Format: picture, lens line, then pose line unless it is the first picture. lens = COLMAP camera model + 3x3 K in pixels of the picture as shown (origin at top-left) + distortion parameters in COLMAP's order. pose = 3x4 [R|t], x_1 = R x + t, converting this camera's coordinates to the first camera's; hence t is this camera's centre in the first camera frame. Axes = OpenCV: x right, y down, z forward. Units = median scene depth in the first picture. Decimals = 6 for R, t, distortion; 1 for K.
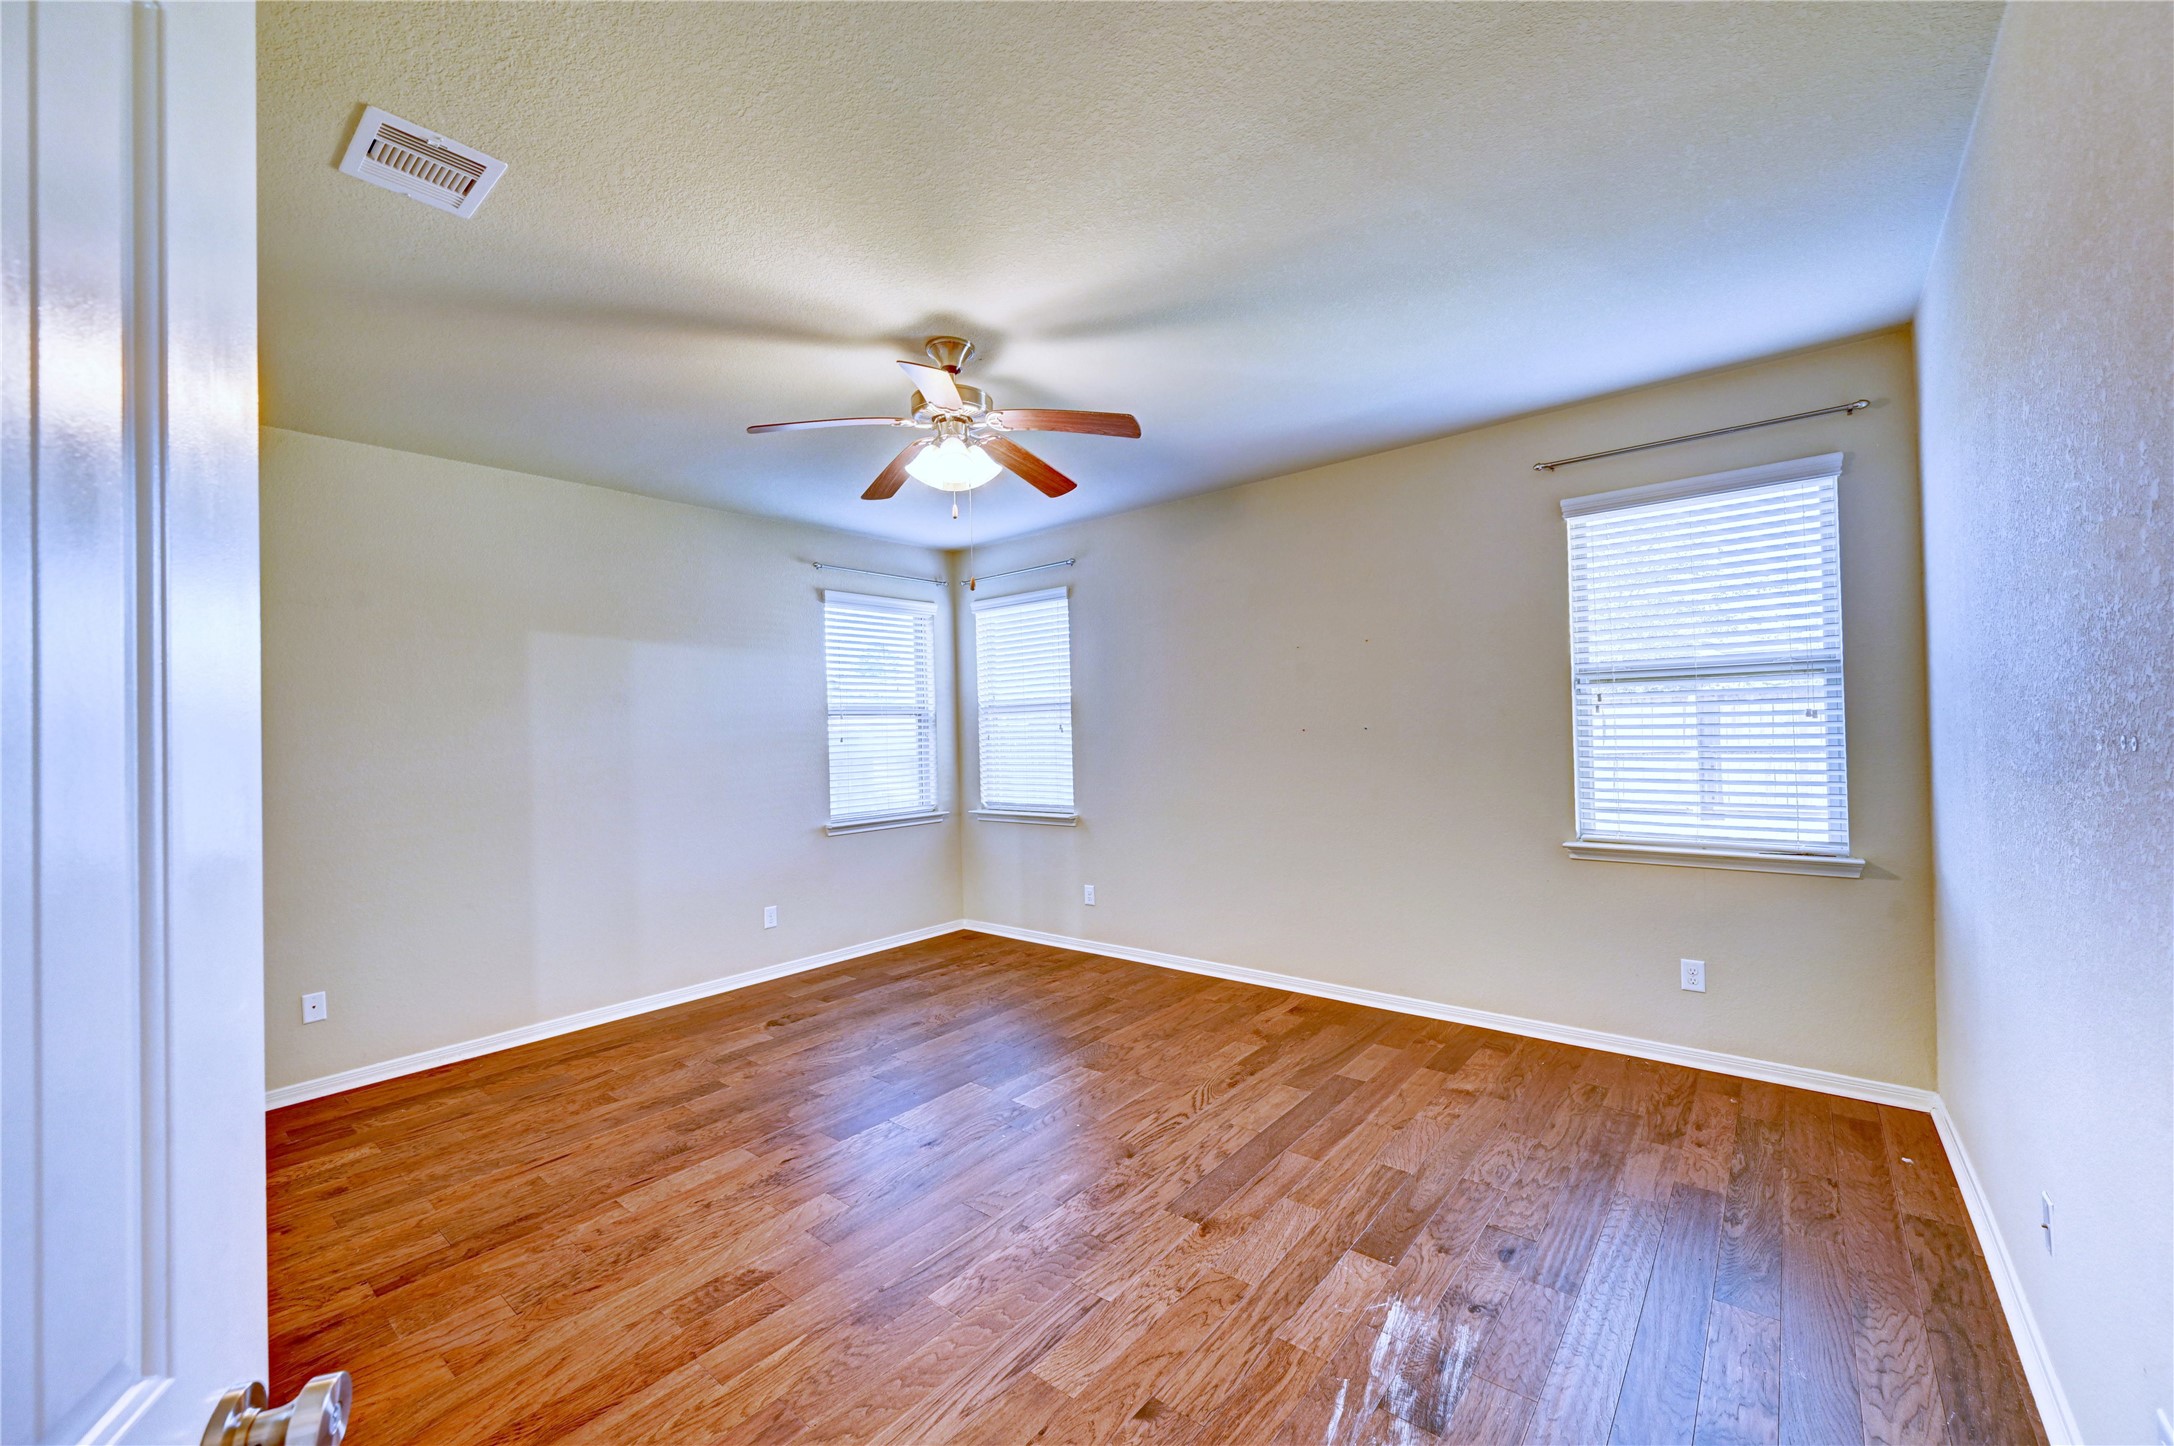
lens RADIAL K [[849.8, 0, 1096.7], [0, 849.8, 718.6], [0, 0, 1]] dist [0.004333, -0.000048]
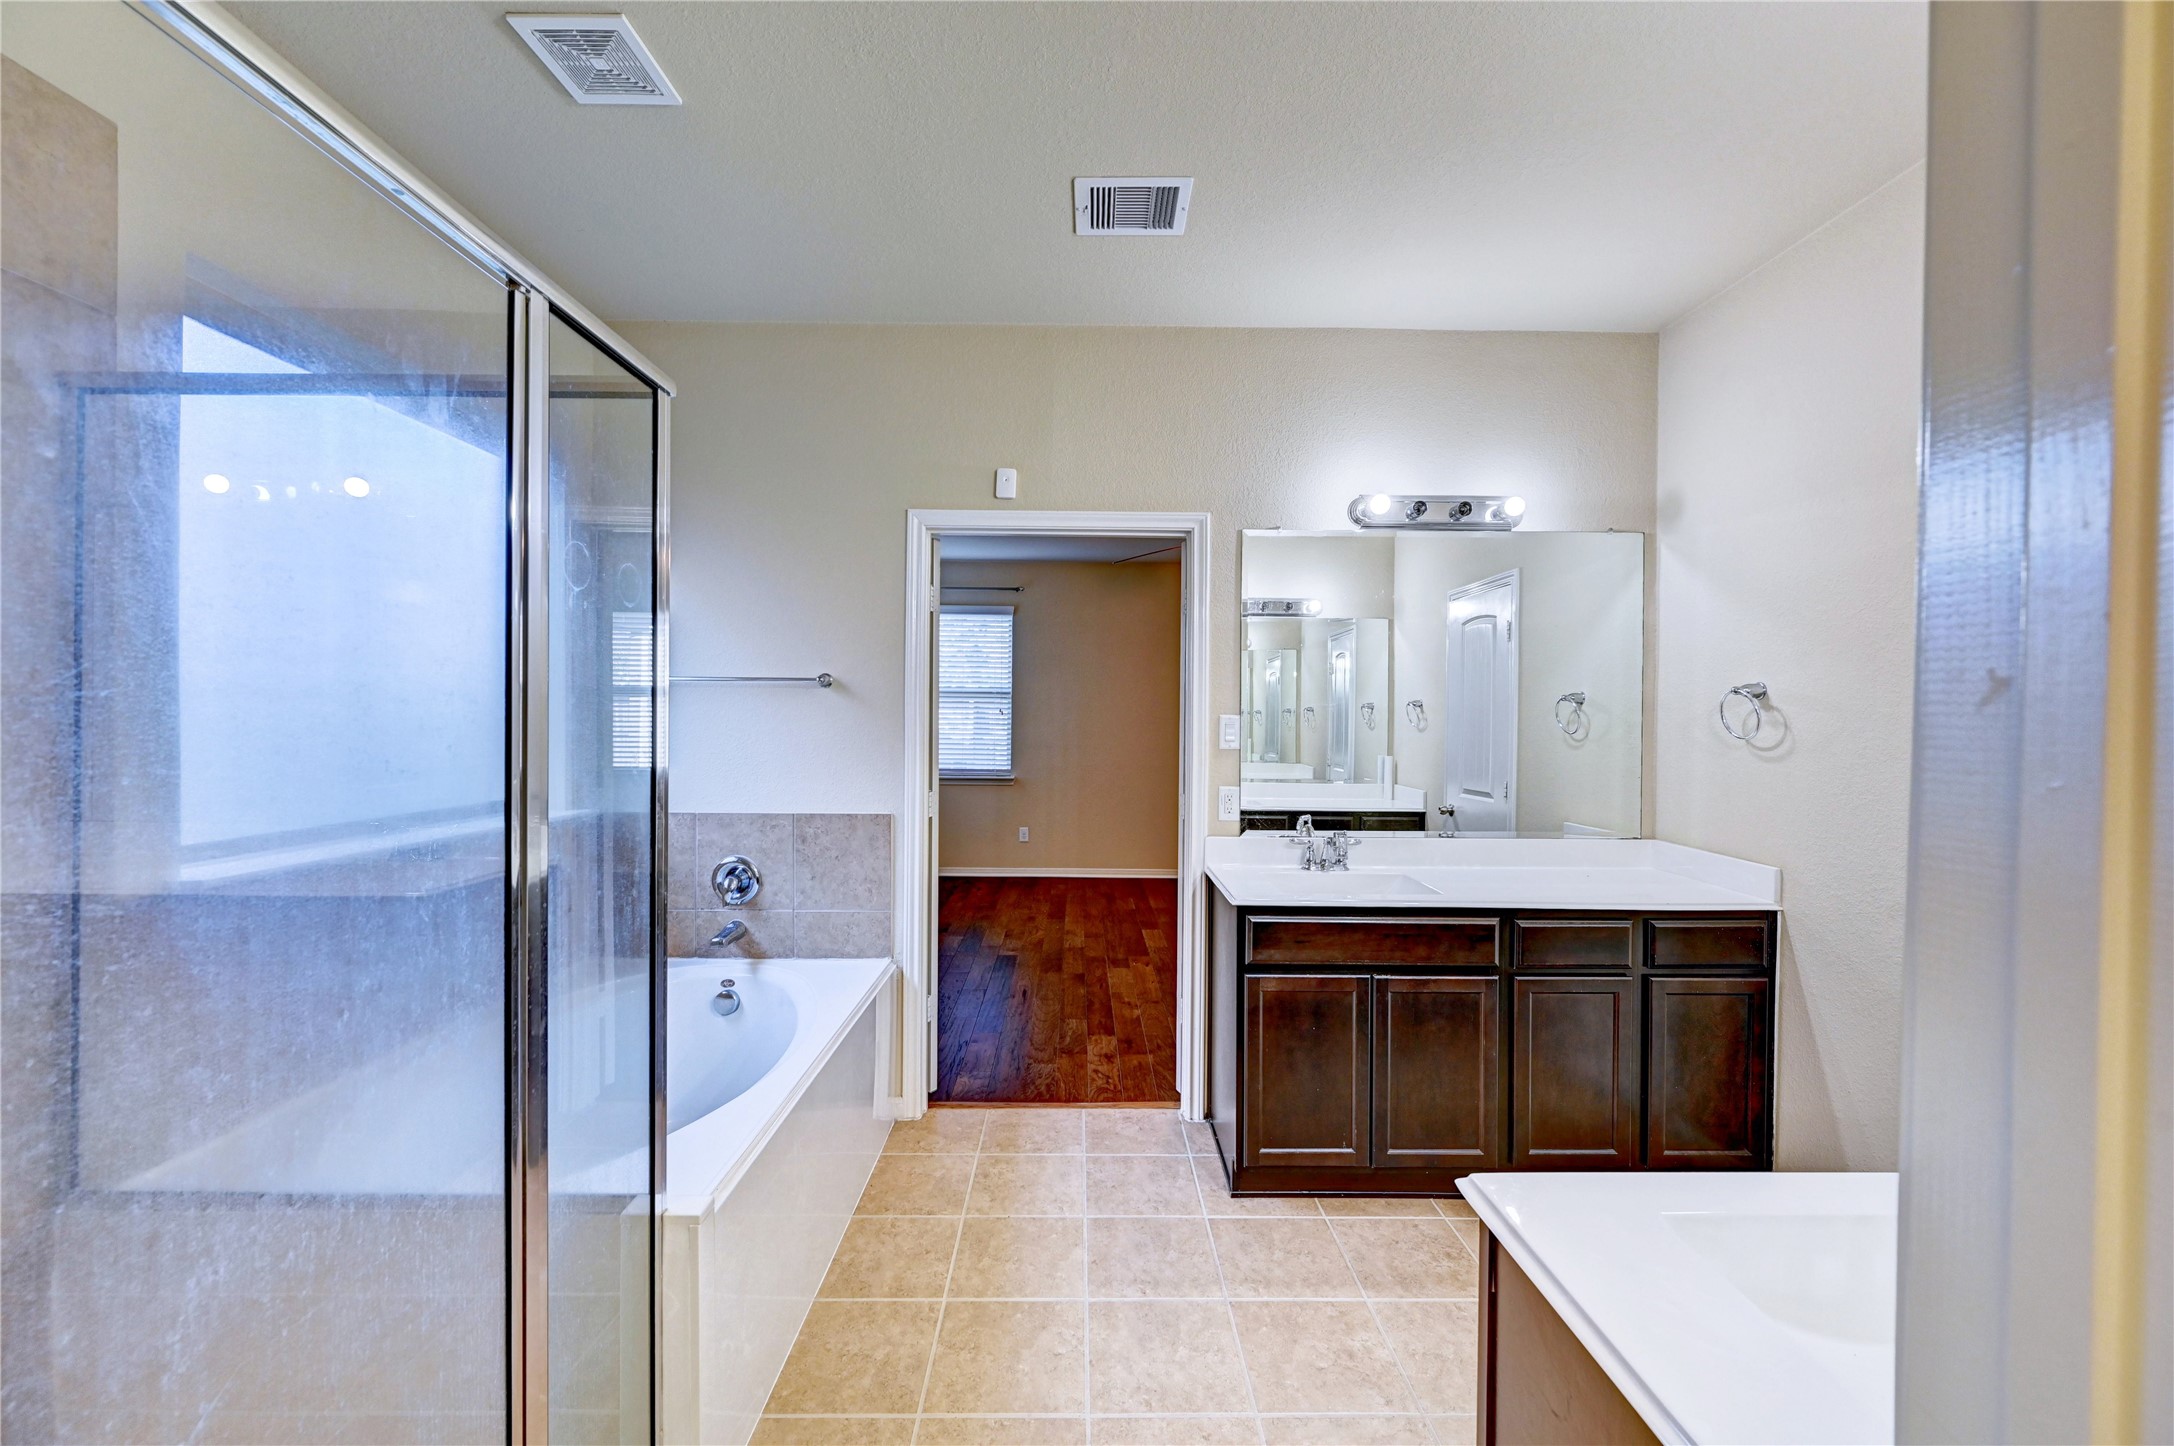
lens RADIAL K [[849.8, 0, 1077.9], [0, 849.8, 724.3], [0, 0, 1]] dist [0.004333, -0.000048]
pose [[0.772157, 0.027284, 0.634845, -1.214857], [-0.040978, 0.999136, 0.006901, 0.025531], [-0.634109, -0.031343, 0.772608, -0.158730]]
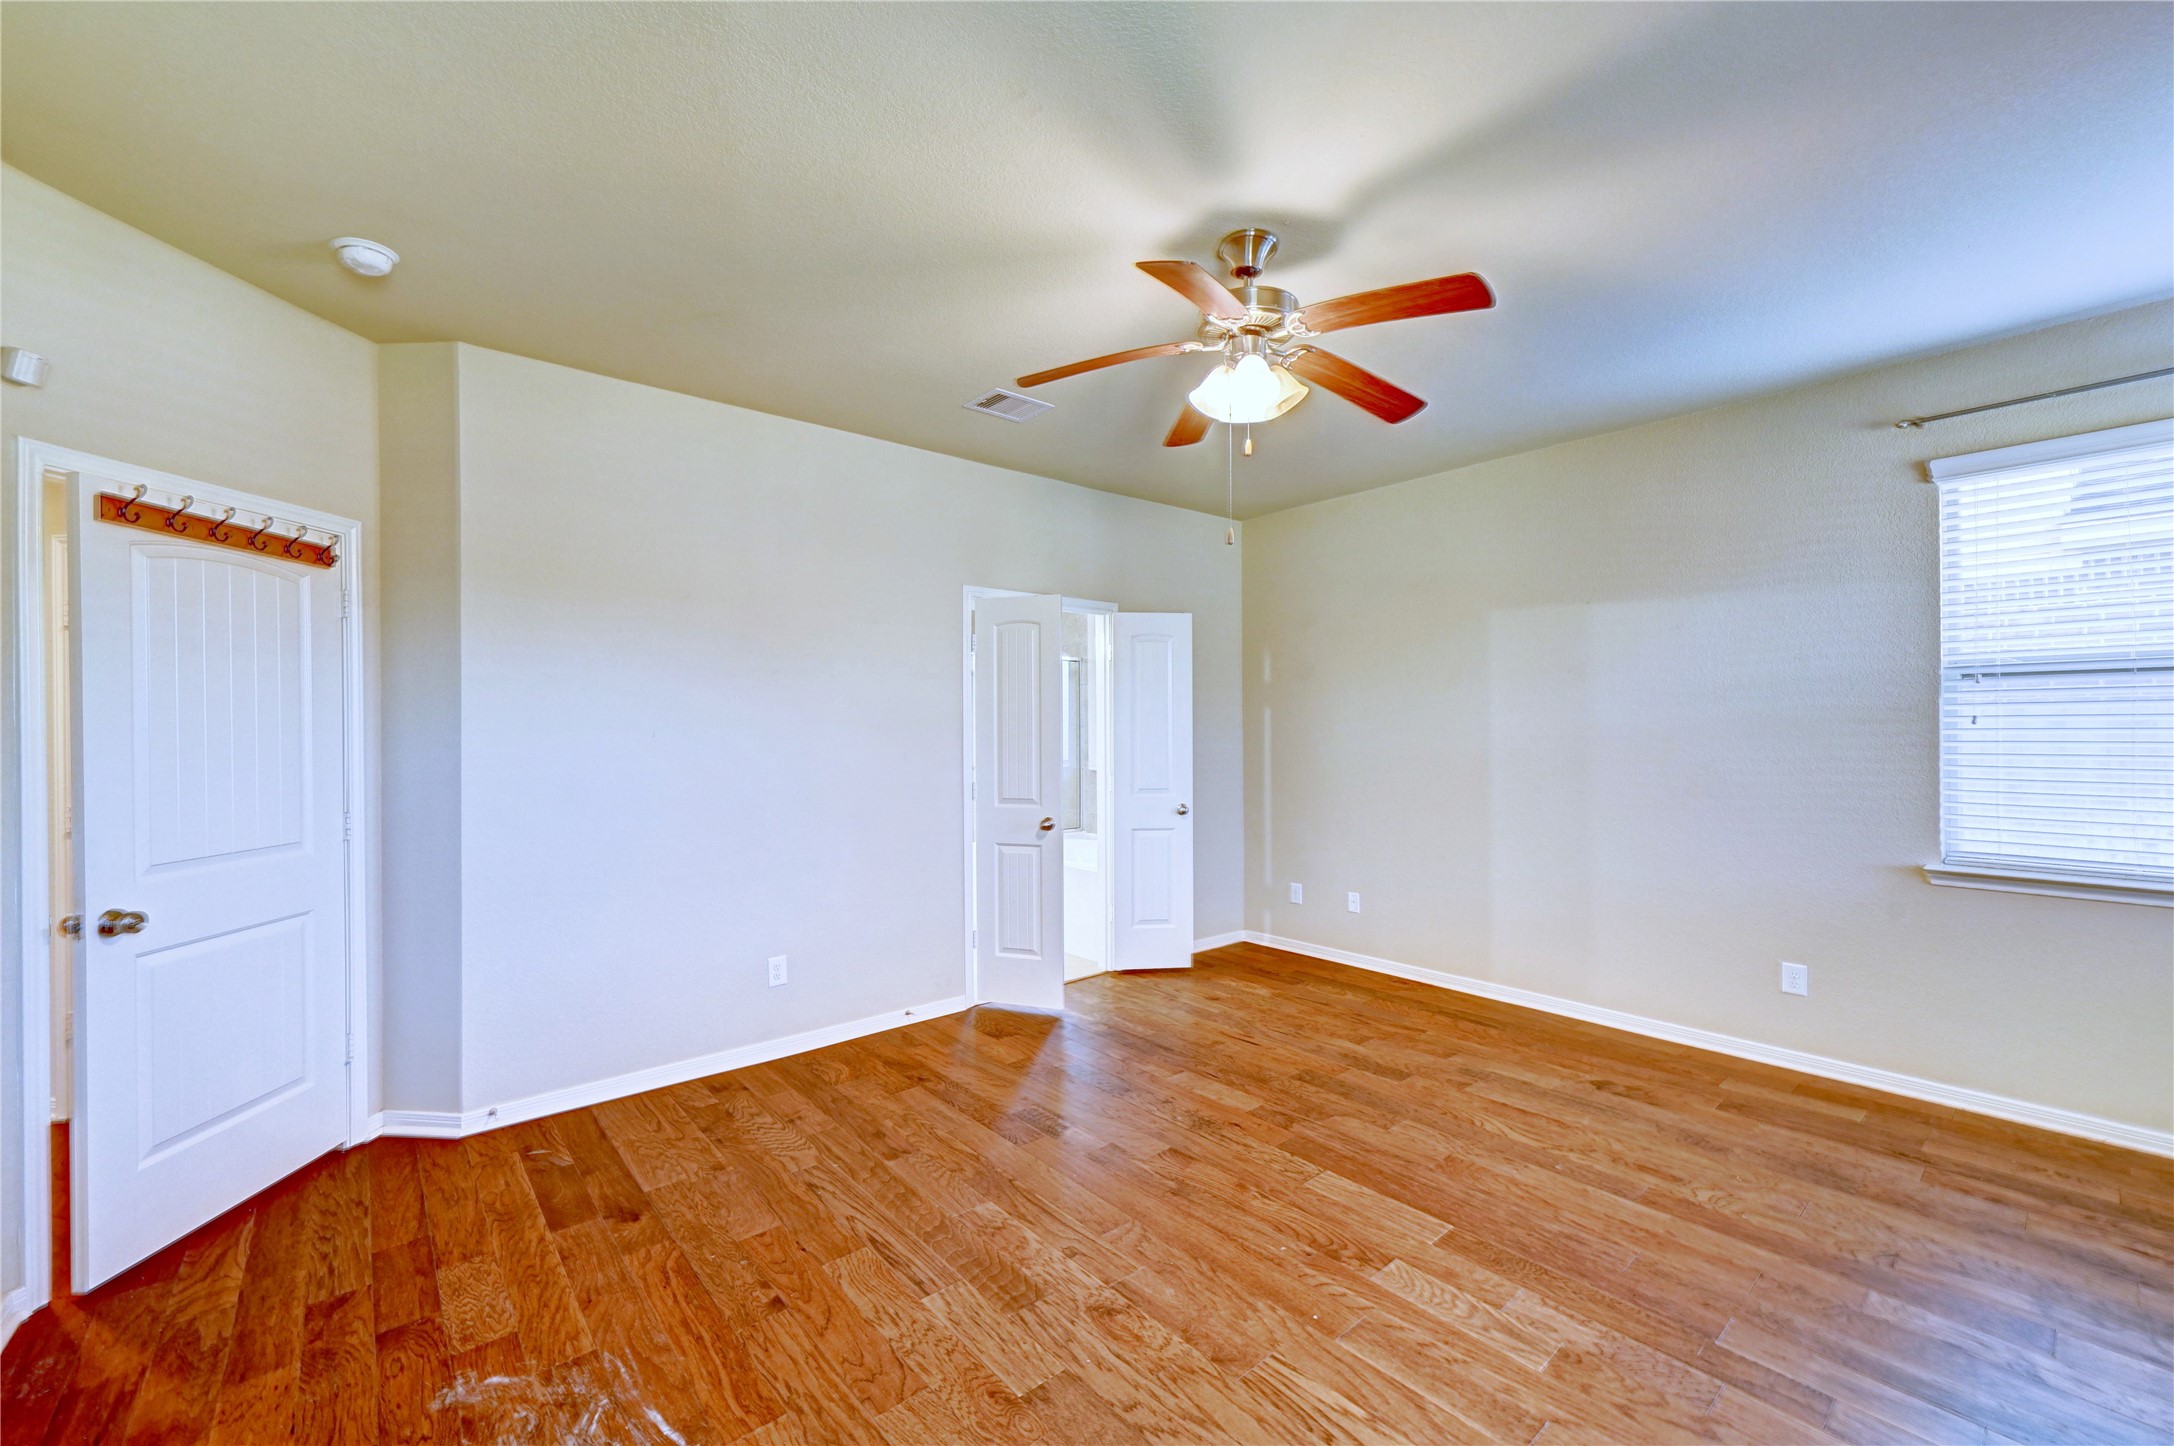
lens RADIAL K [[849.8, 0, 1076.6], [0, 849.8, 731.9], [0, 0, 1]] dist [0.004333, -0.000048]
pose [[-0.175358, 0.035745, -0.983856, 0.538154], [0.032022, 0.999019, 0.030588, -0.004437], [0.983984, -0.026141, -0.176331, 0.782635]]
